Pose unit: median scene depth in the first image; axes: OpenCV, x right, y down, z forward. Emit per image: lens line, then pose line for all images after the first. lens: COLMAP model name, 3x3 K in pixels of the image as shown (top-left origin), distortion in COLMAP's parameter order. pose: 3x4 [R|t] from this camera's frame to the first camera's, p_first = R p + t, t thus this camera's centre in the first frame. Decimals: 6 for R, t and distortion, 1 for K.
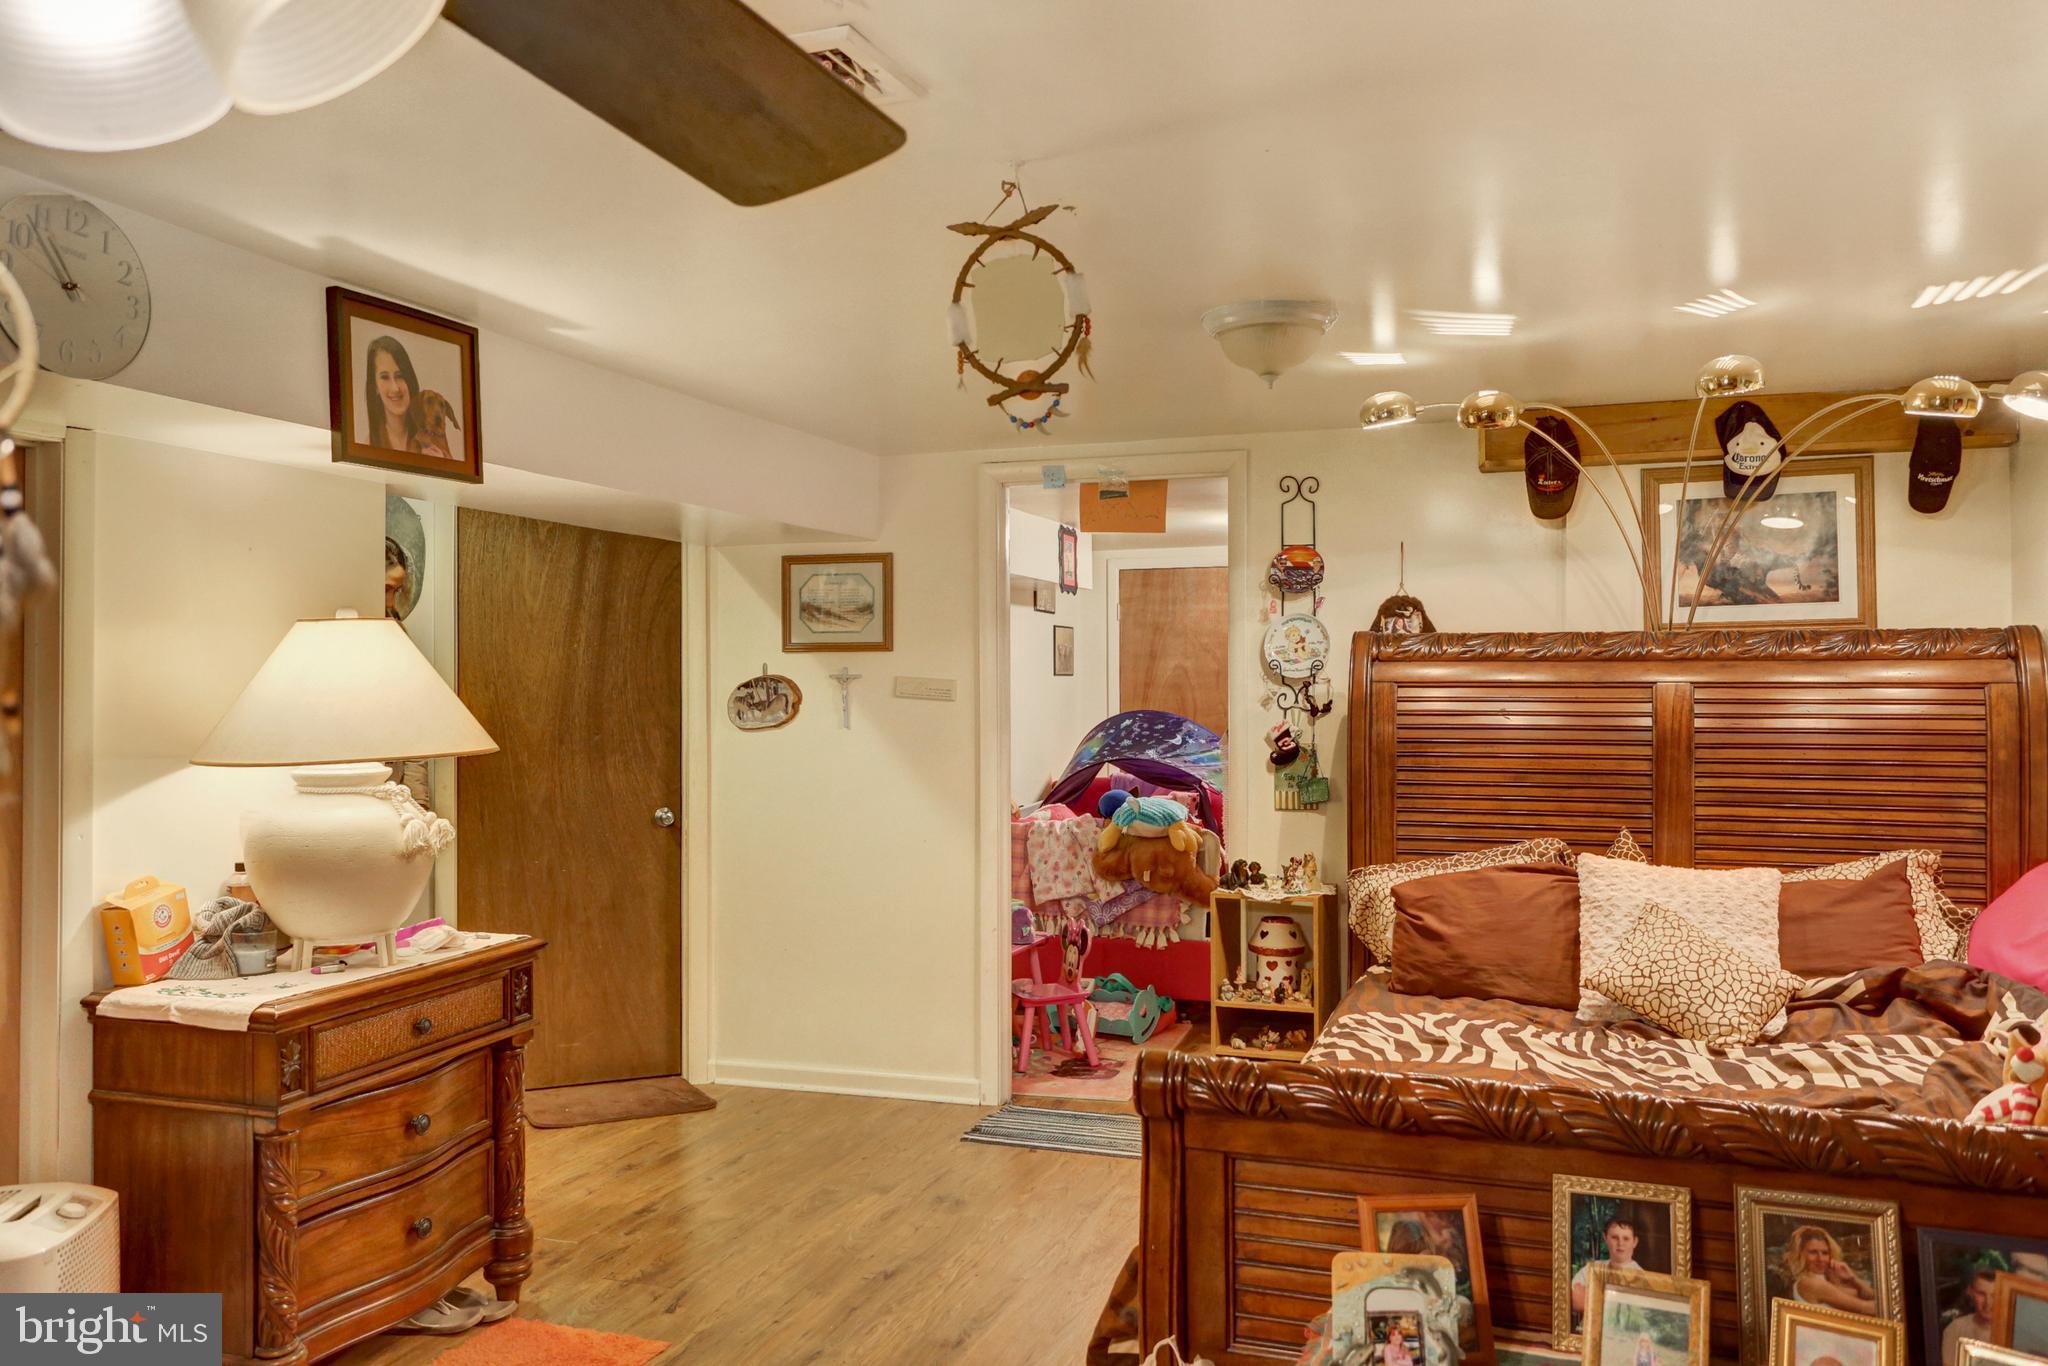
lens RADIAL K [[1567.2, 0, 1027.6], [0, 1567.2, 674.8], [0, 0, 1]] dist [-0.043484, 0.095816]
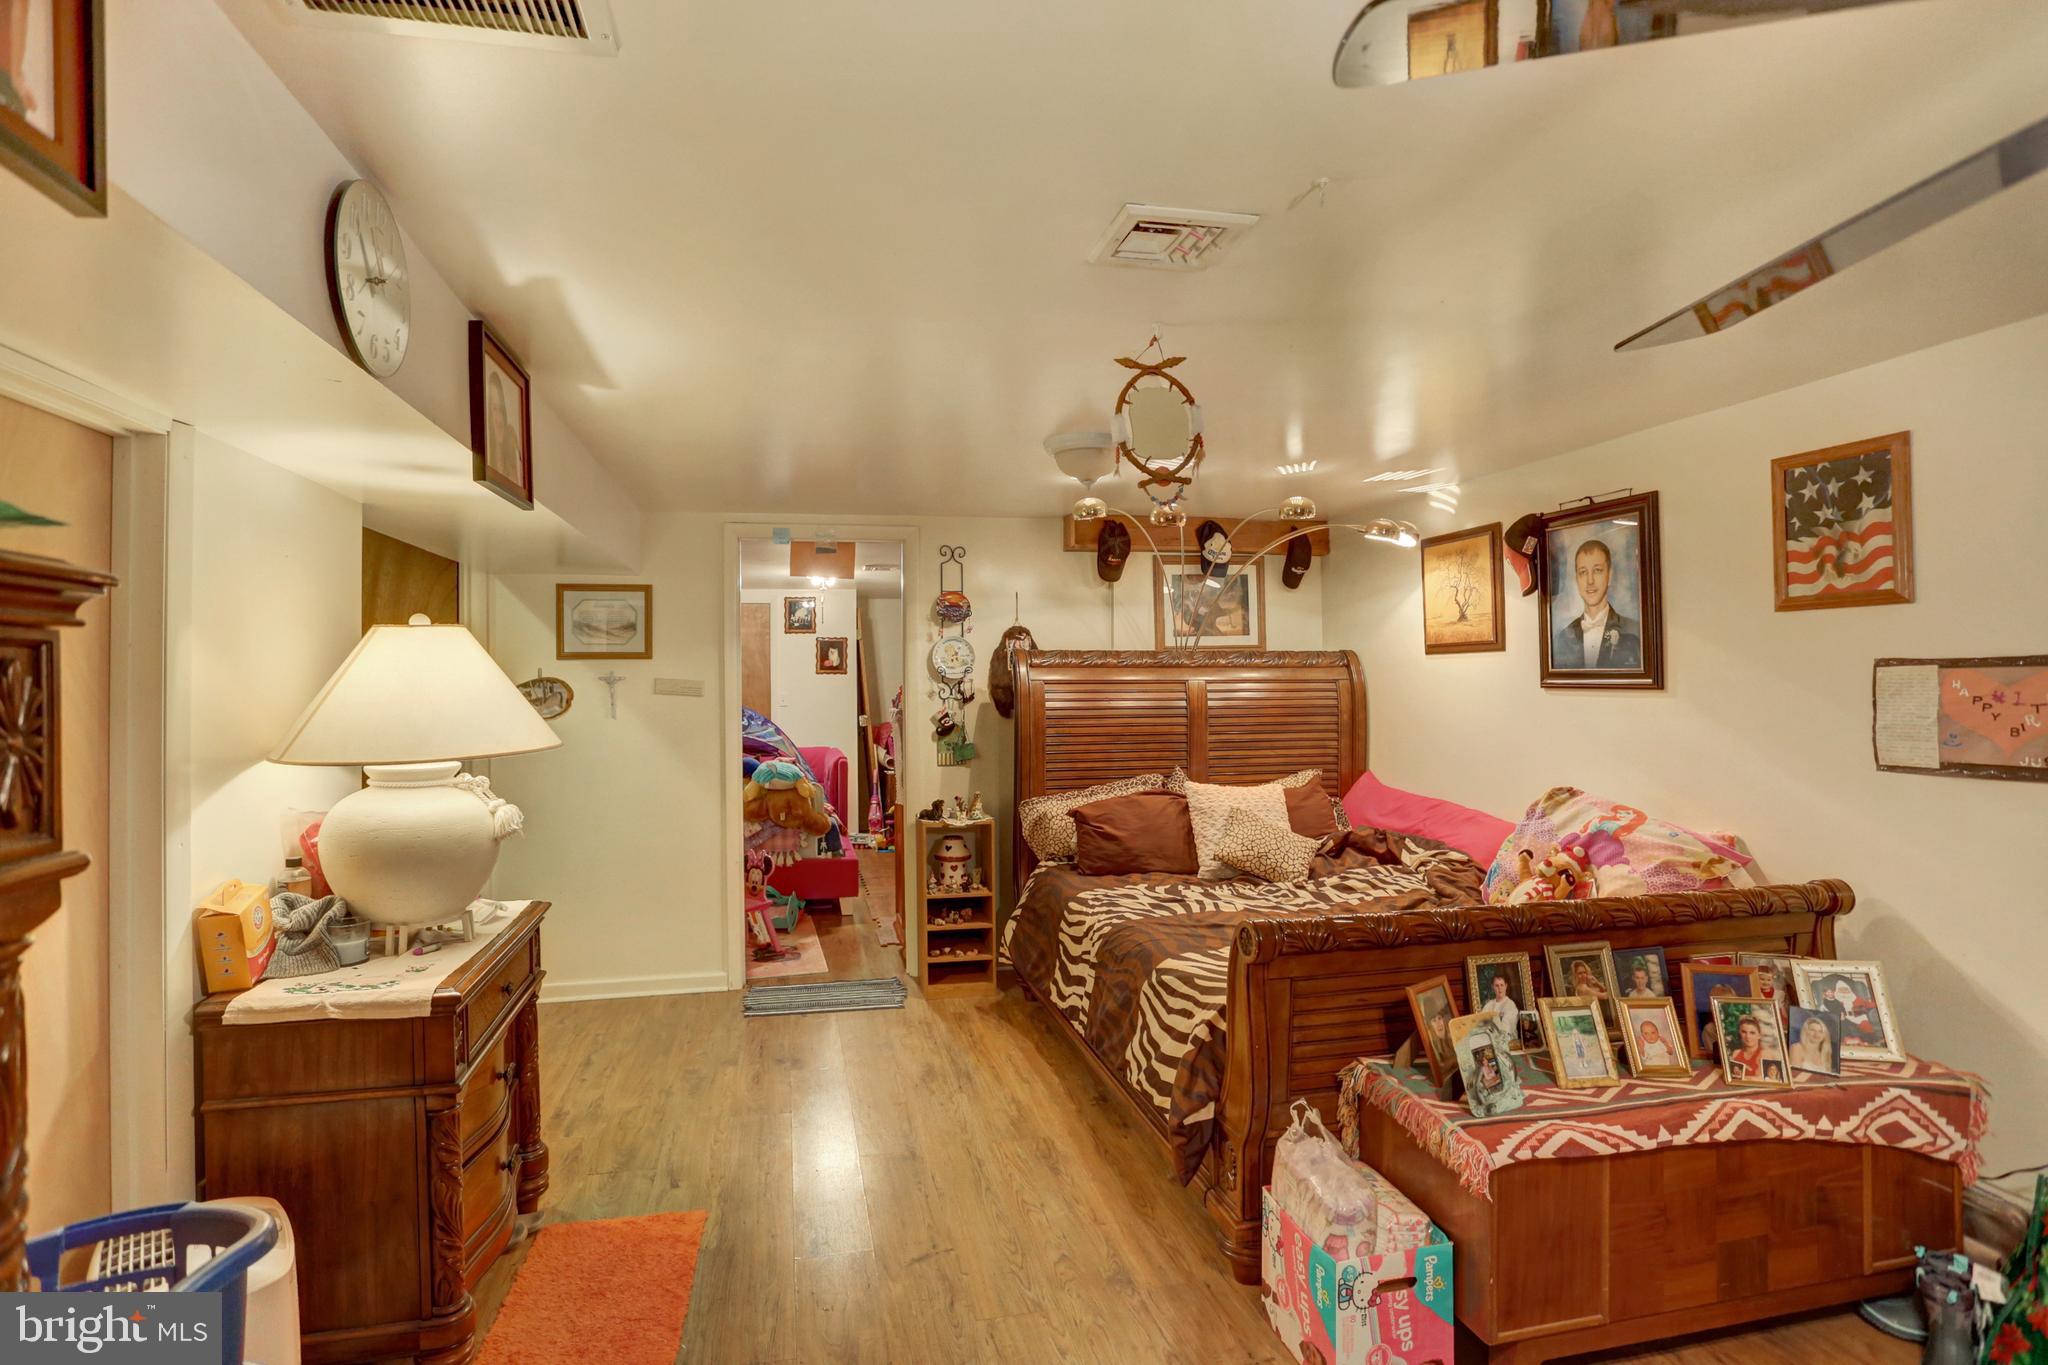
lens RADIAL K [[1007.4, 0, 1030.6], [0, 1007.4, 676.7], [0, 0, 1]] dist [-0.078303, 0.038055]
pose [[0.851715, -0.002055, 0.524001, -0.324940], [0.002341, 0.999997, 0.000118, 0.000501], [-0.523999, 0.001126, 0.851718, 0.147397]]
